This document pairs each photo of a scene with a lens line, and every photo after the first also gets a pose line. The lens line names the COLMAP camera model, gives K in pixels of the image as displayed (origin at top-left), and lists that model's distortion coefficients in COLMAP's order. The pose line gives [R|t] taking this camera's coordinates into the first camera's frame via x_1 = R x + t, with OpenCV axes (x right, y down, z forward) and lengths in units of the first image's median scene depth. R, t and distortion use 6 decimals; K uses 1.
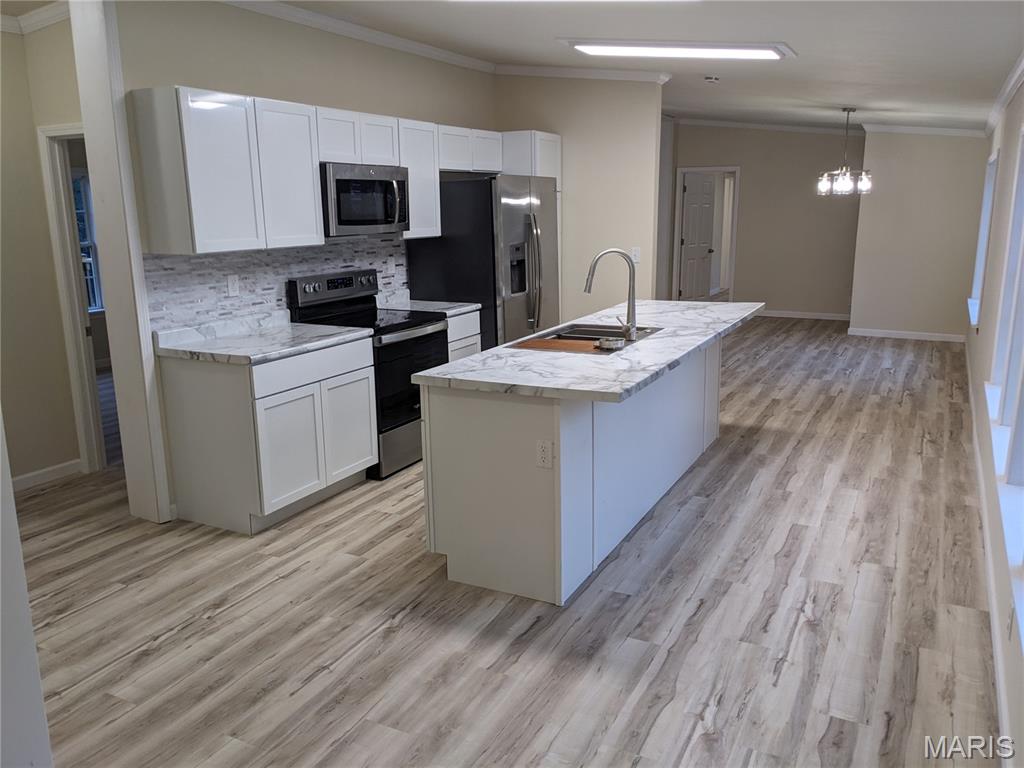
lens RADIAL K [[807.9, 0, 528.3], [0, 807.9, 383.4], [0, 0, 1]] dist [0.063406, -0.095590]
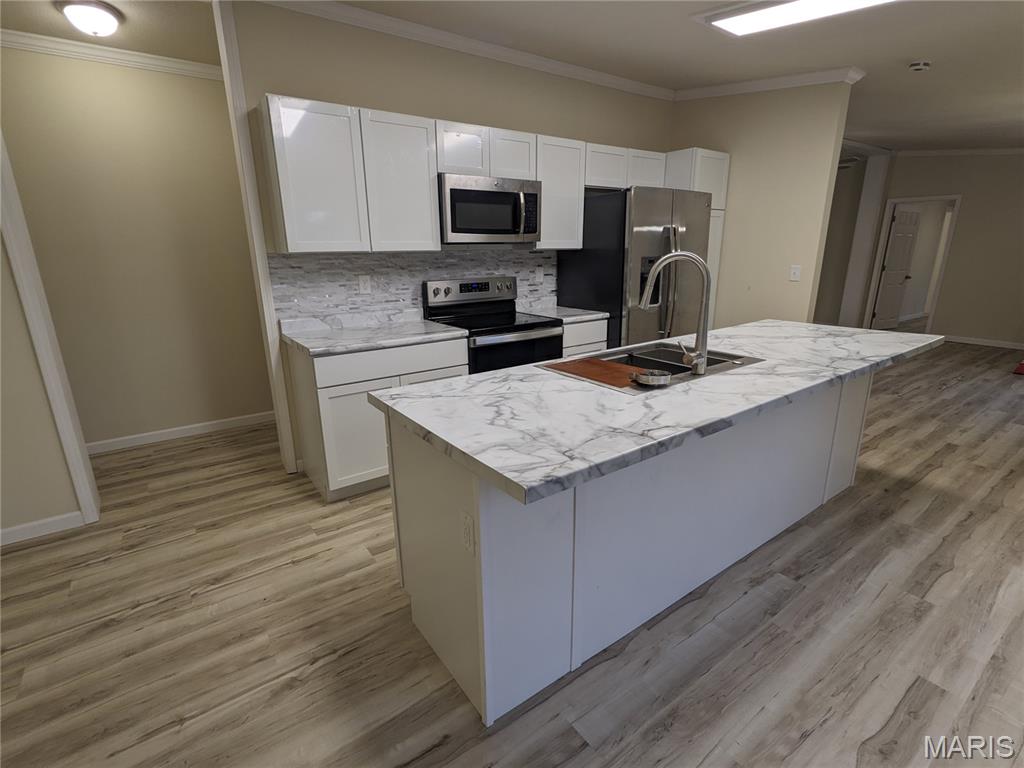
lens RADIAL K [[494.0, 0, 513.3], [0, 494.0, 387.8], [0, 0, 1]] dist [-0.001518, 0.001987]
pose [[0.886916, 0.131612, -0.442786, 0.159345], [-0.103235, 0.990782, 0.087714, -0.055521], [0.450248, -0.032084, 0.892327, 0.440765]]
